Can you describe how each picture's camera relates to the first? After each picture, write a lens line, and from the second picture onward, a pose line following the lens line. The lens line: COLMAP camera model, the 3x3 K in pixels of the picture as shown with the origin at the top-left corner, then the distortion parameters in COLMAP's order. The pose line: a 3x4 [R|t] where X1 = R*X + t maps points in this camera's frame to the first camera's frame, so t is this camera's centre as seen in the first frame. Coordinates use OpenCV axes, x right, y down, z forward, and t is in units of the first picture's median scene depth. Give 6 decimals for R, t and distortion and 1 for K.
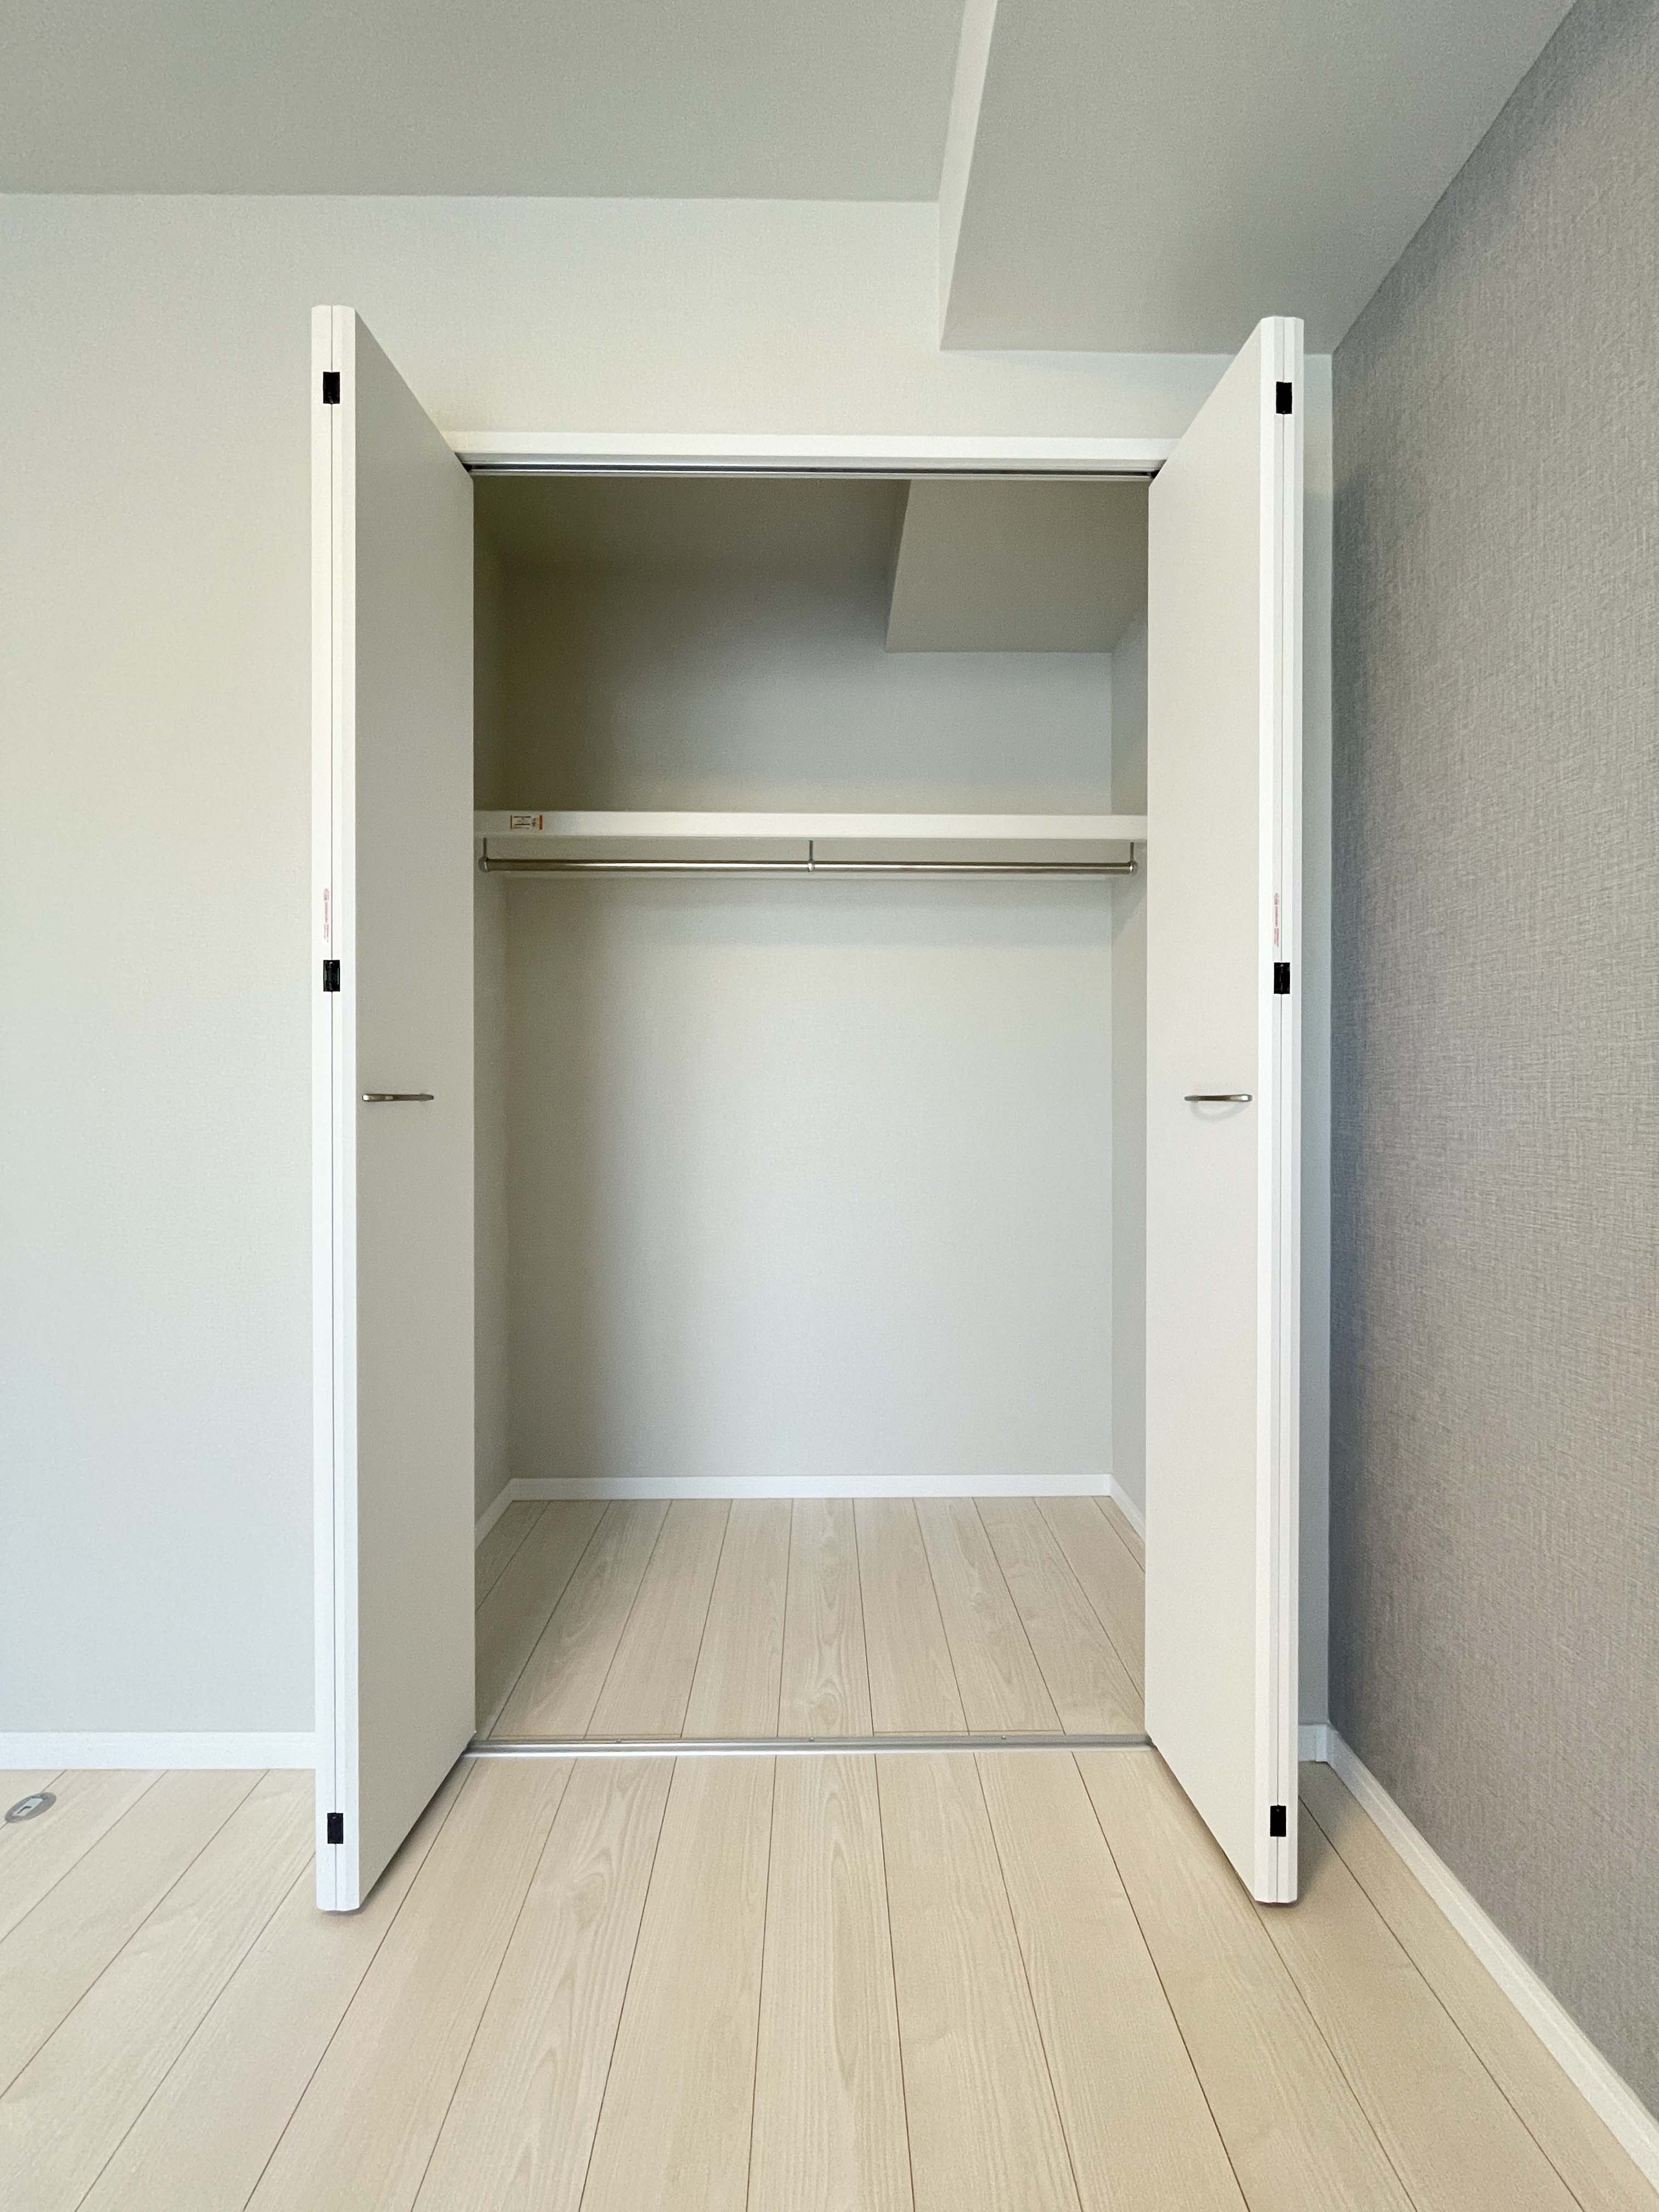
lens RADIAL K [[898.1, 0, 829.5], [0, 898.1, 1106.0], [0, 0, 1]] dist [-0.002650, -0.000319]
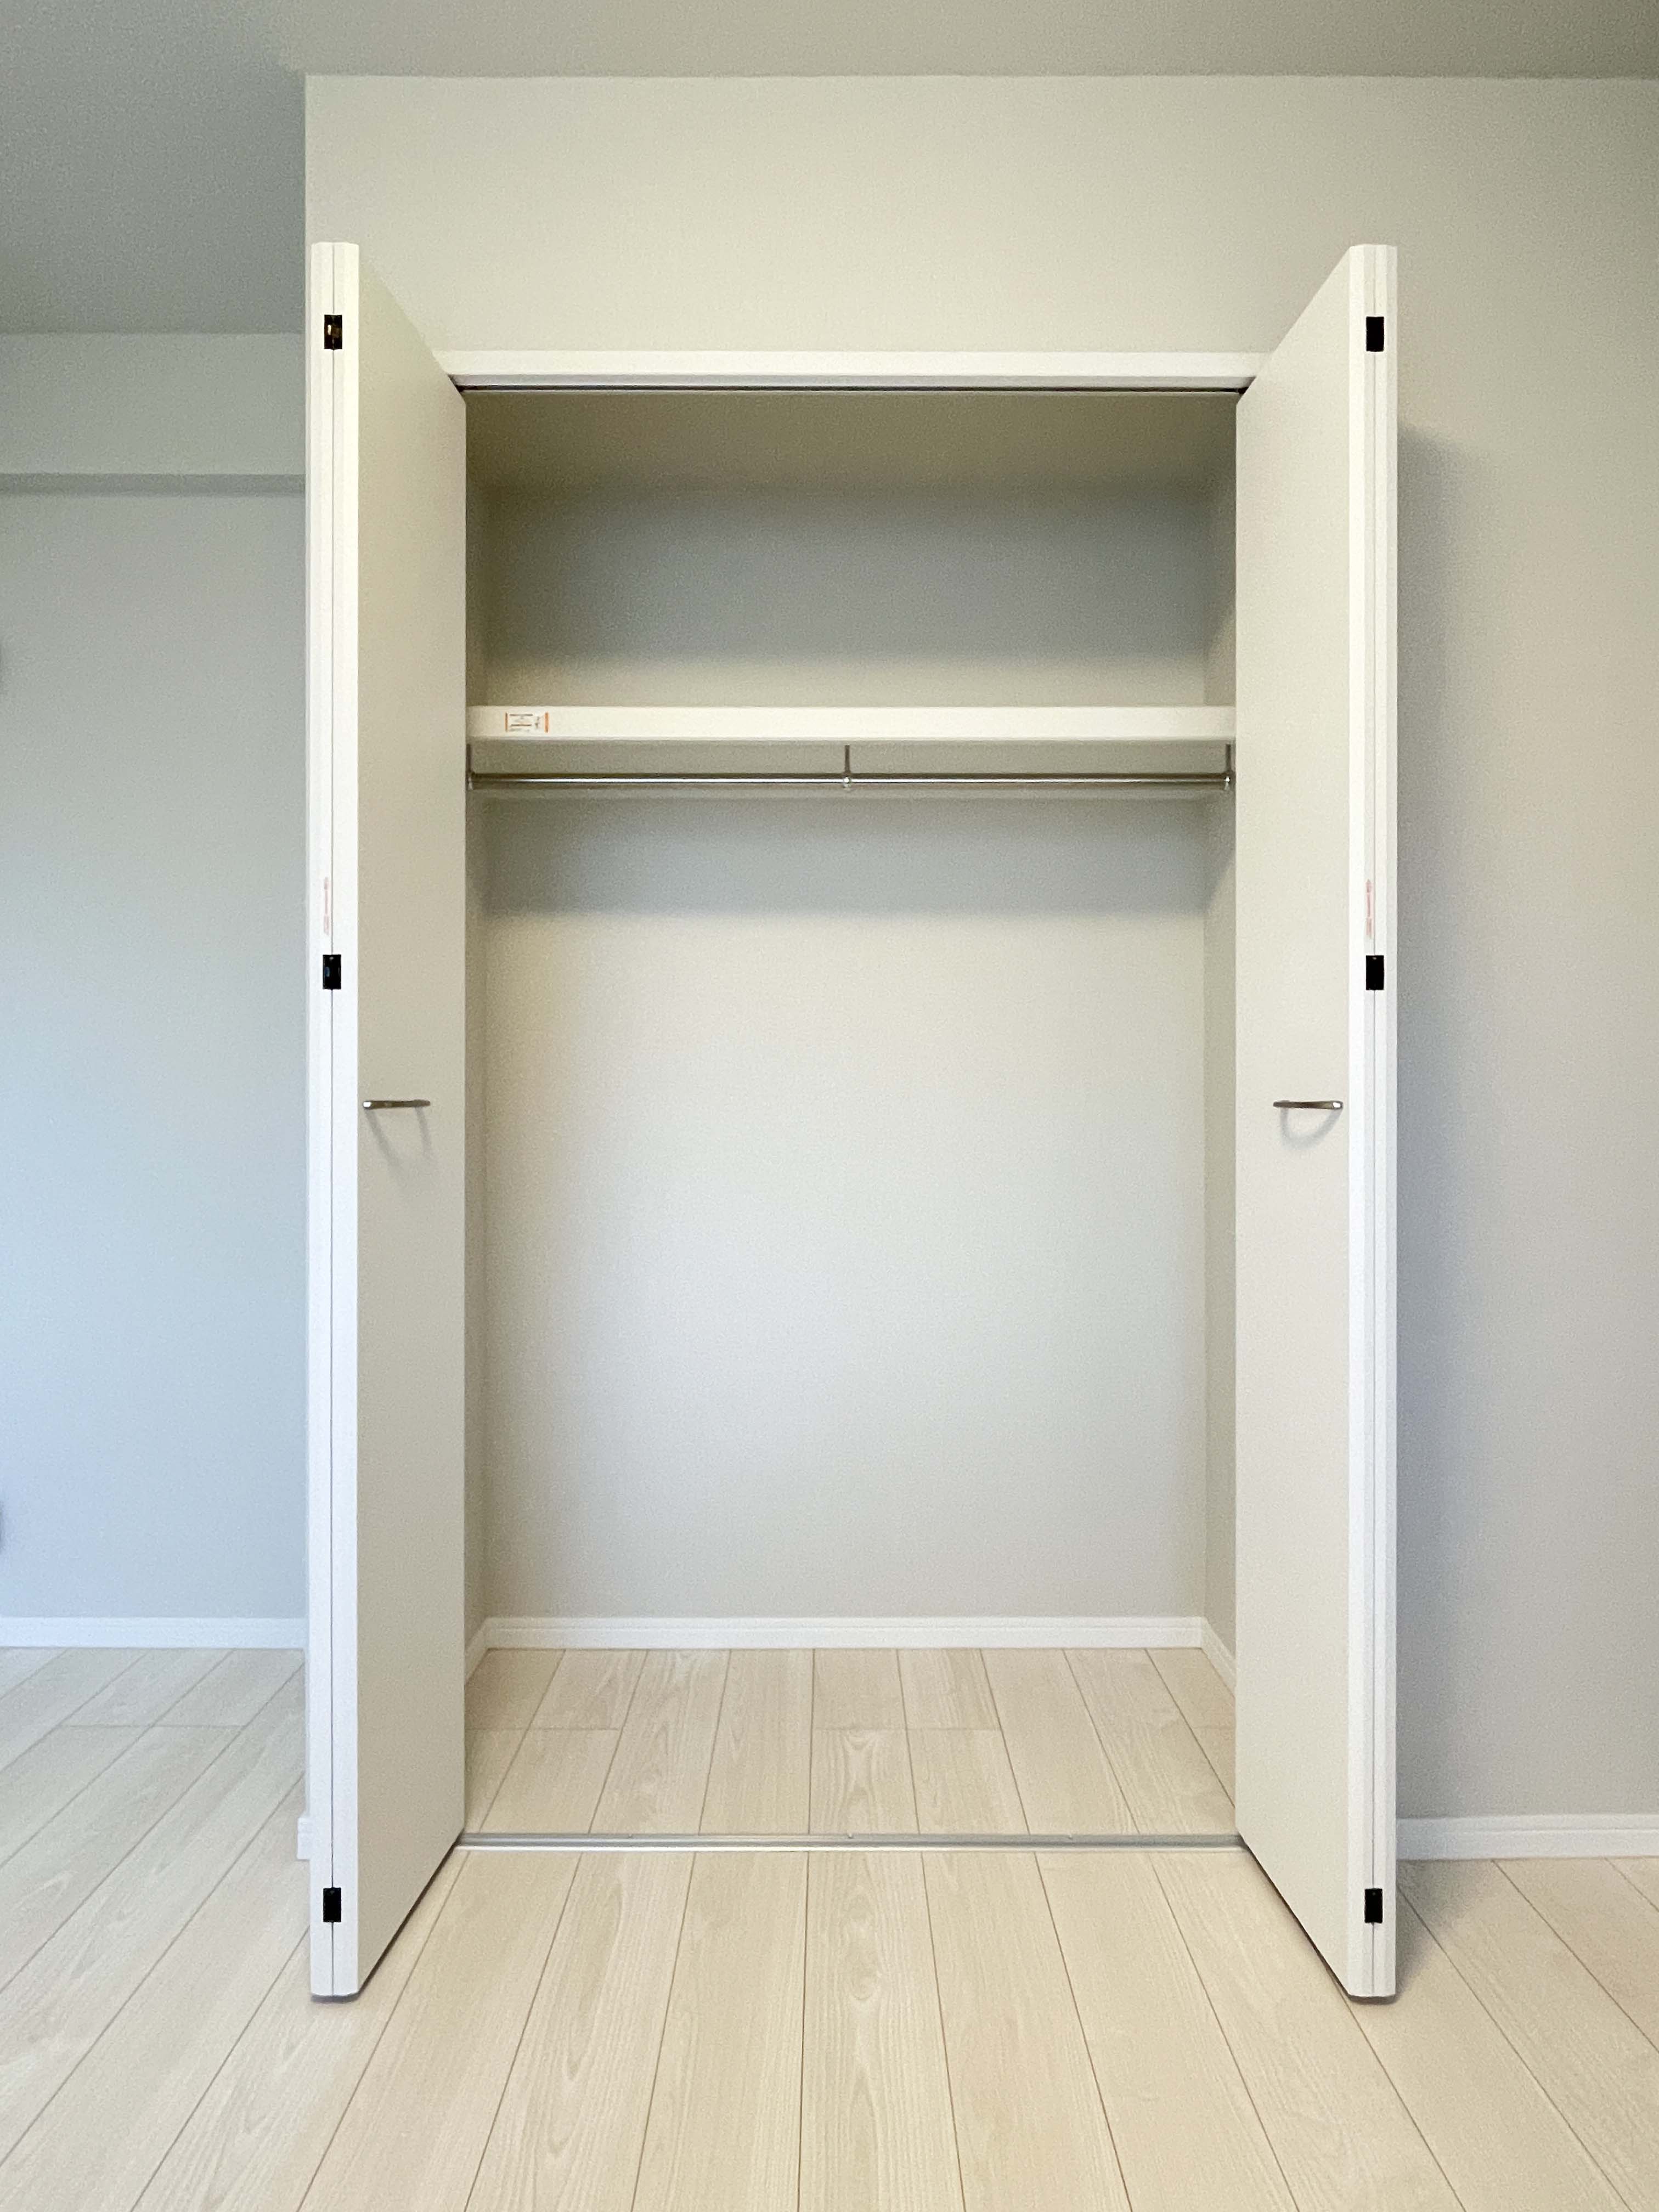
lens RADIAL K [[1145.9, 0, 829.5], [0, 1145.9, 1106.0], [0, 0, 1]] dist [-0.027653, 0.000296]
pose [[0.999582, -0.001264, -0.028893, -0.012555], [0.001261, 0.999999, -0.000121, -0.006992], [0.028893, 0.000084, 0.999583, -0.140418]]
